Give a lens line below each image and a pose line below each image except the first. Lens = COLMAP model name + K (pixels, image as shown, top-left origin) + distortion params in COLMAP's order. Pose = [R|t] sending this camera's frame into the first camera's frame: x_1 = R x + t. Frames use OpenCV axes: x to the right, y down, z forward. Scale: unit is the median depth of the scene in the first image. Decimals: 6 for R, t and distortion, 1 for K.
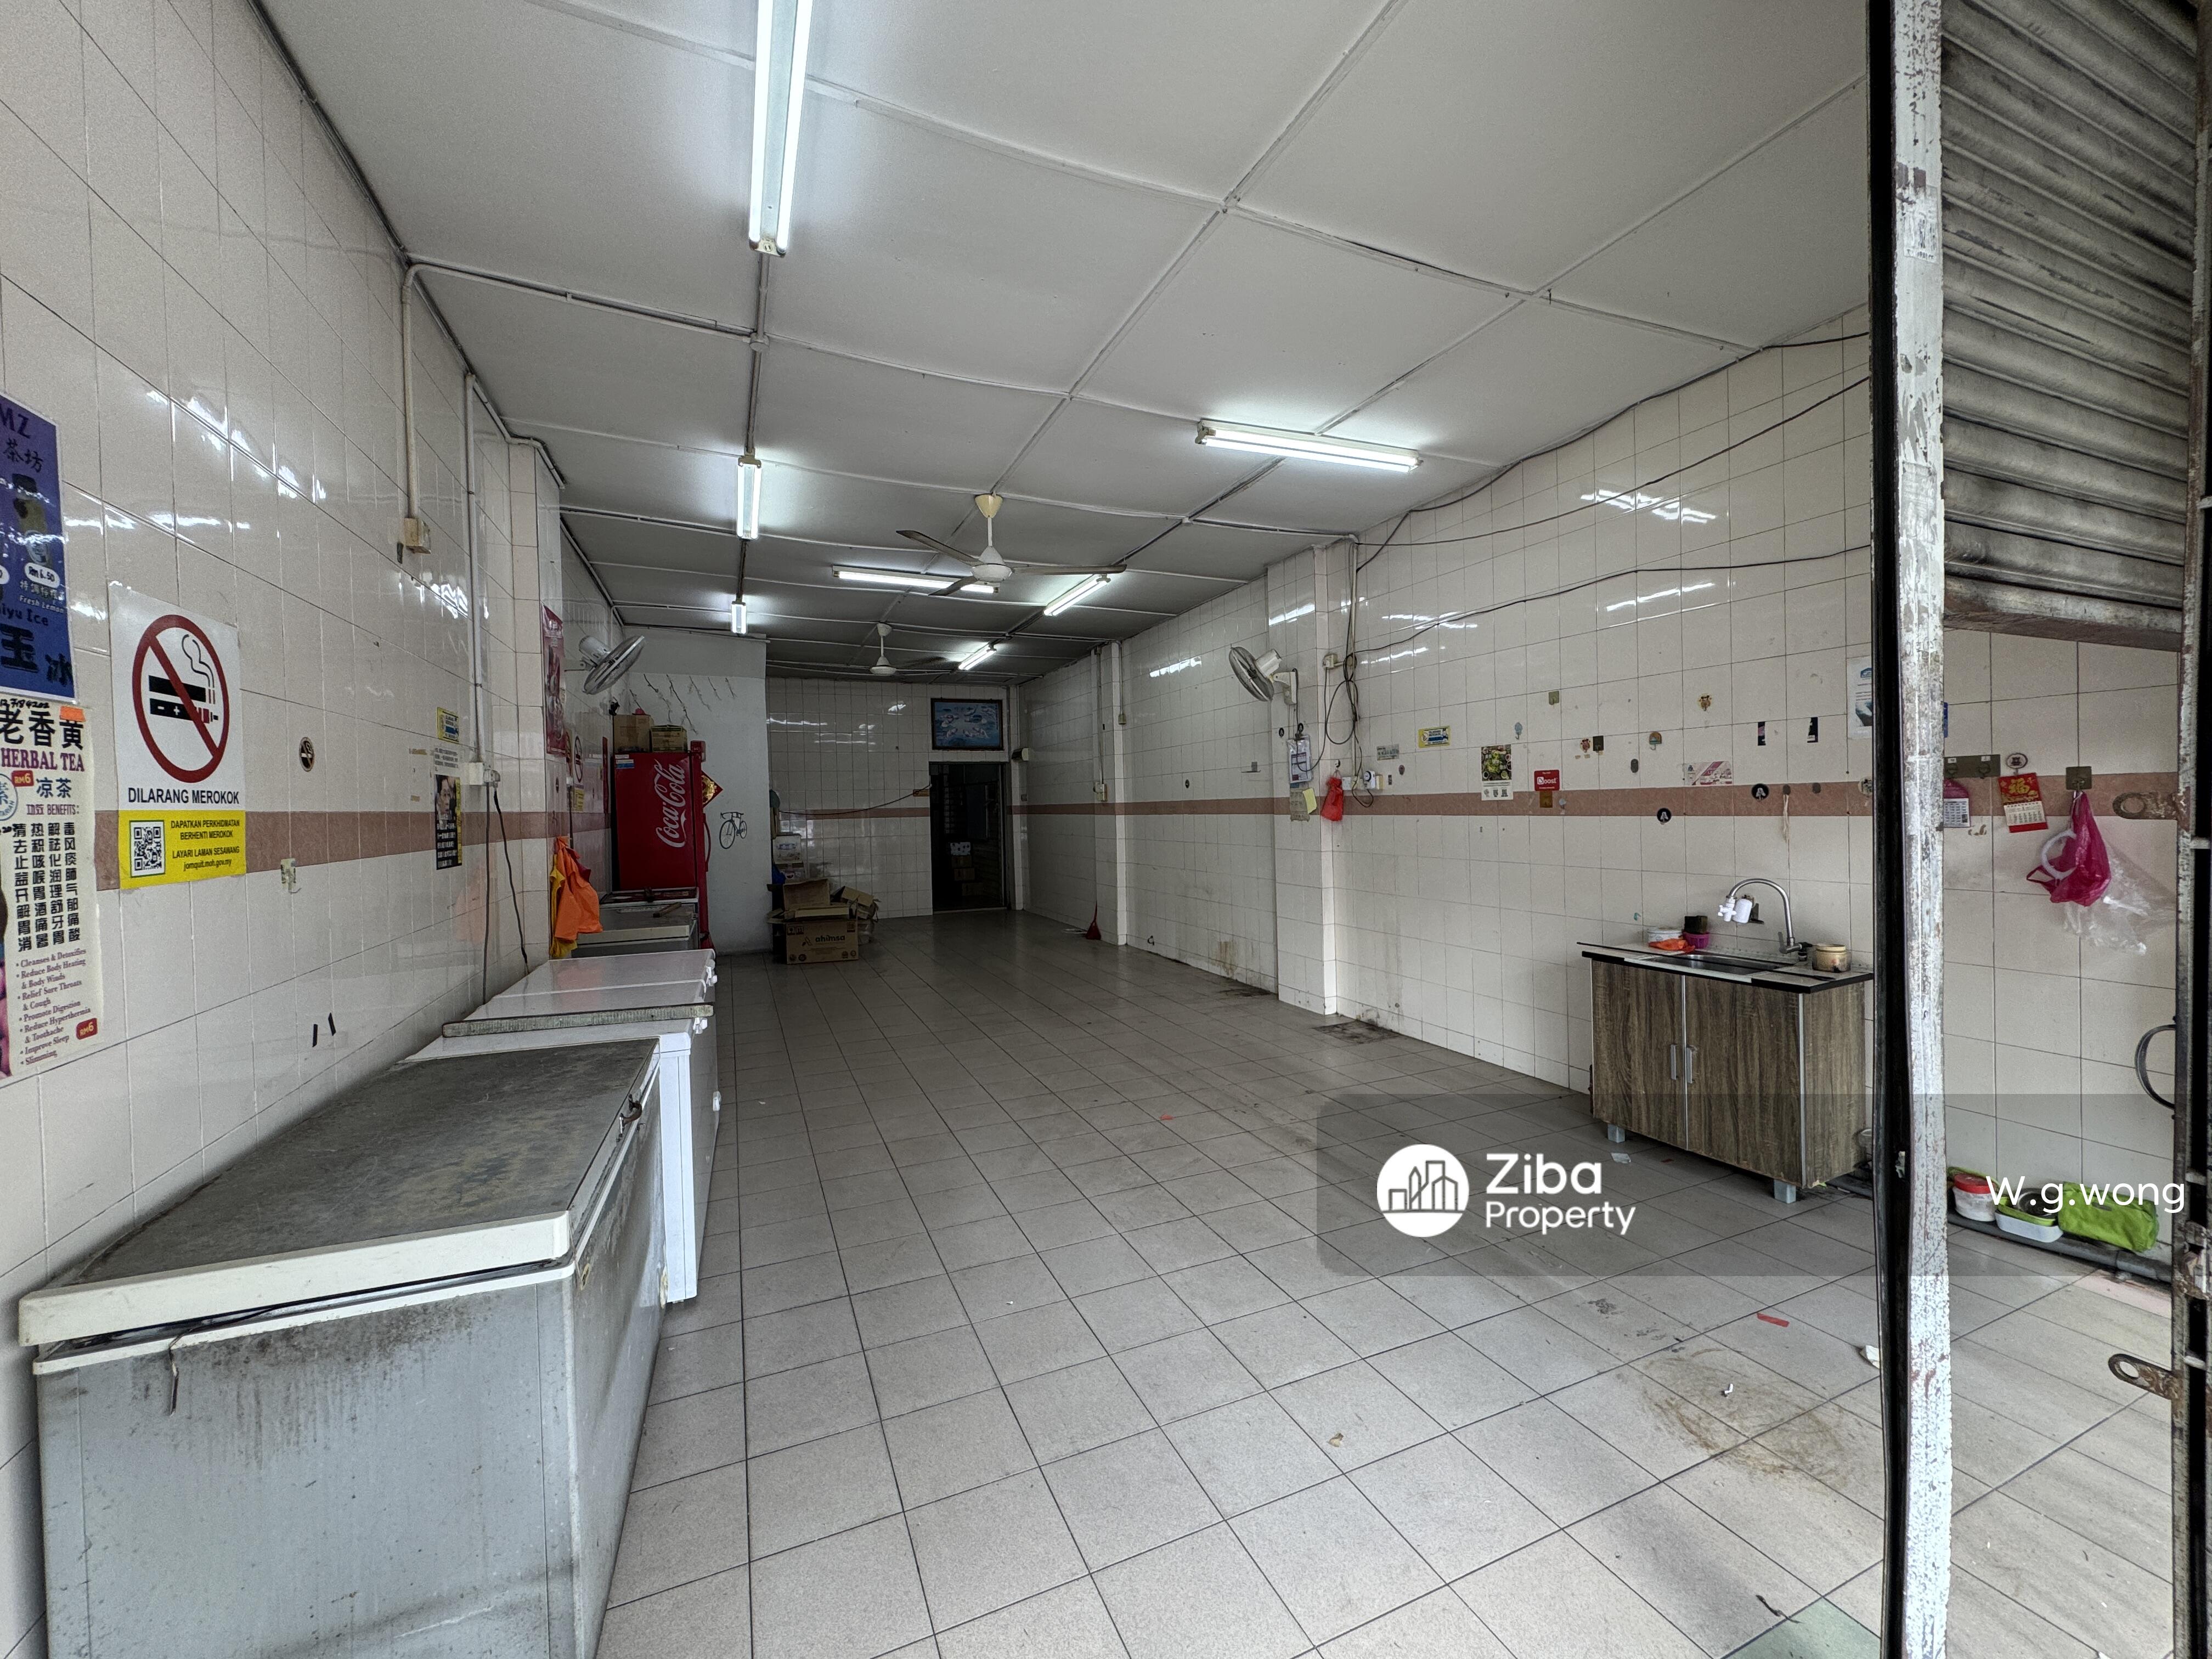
lens RADIAL K [[876.9, 0, 1105.6], [0, 876.9, 826.8], [0, 0, 1]] dist [-0.002153, -0.000611]
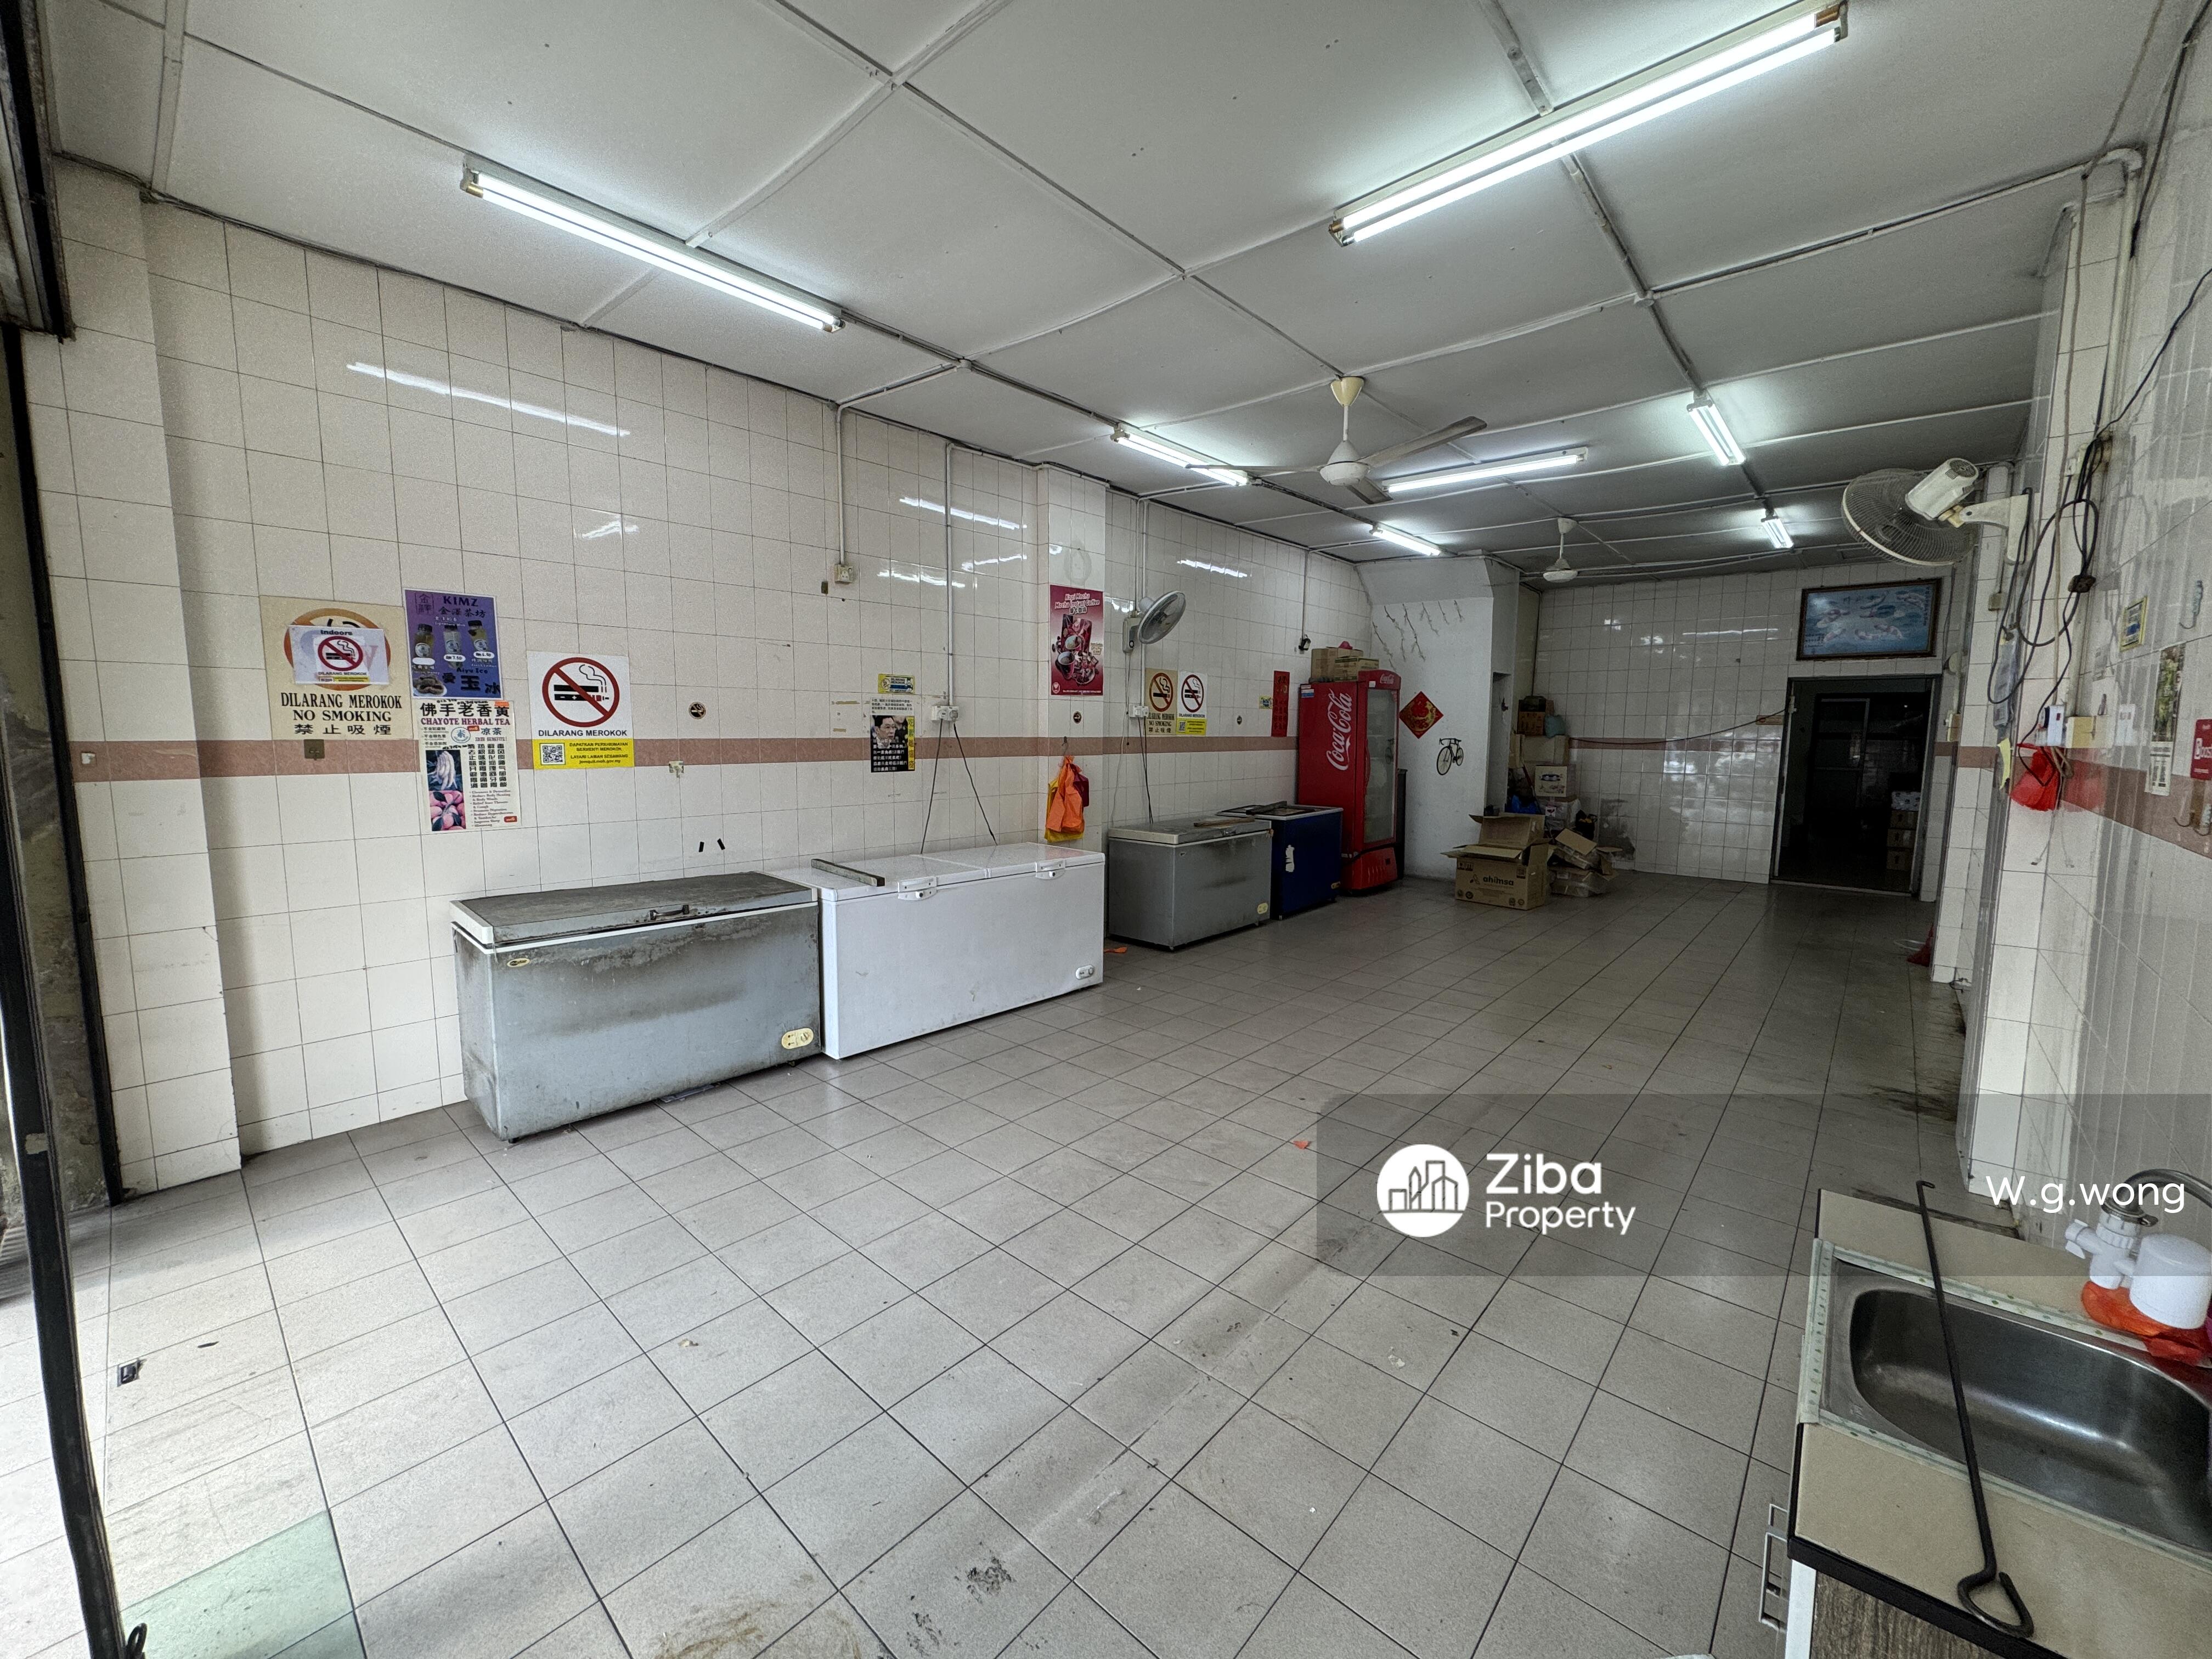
lens RADIAL K [[876.9, 0, 1105.6], [0, 876.9, 826.8], [0, 0, 1]] dist [-0.002153, -0.000611]
pose [[0.421078, 0.127555, -0.898010, 0.867551], [-0.039893, 0.991709, 0.122159, -0.064642], [0.906147, -0.015614, 0.422676, 0.633275]]
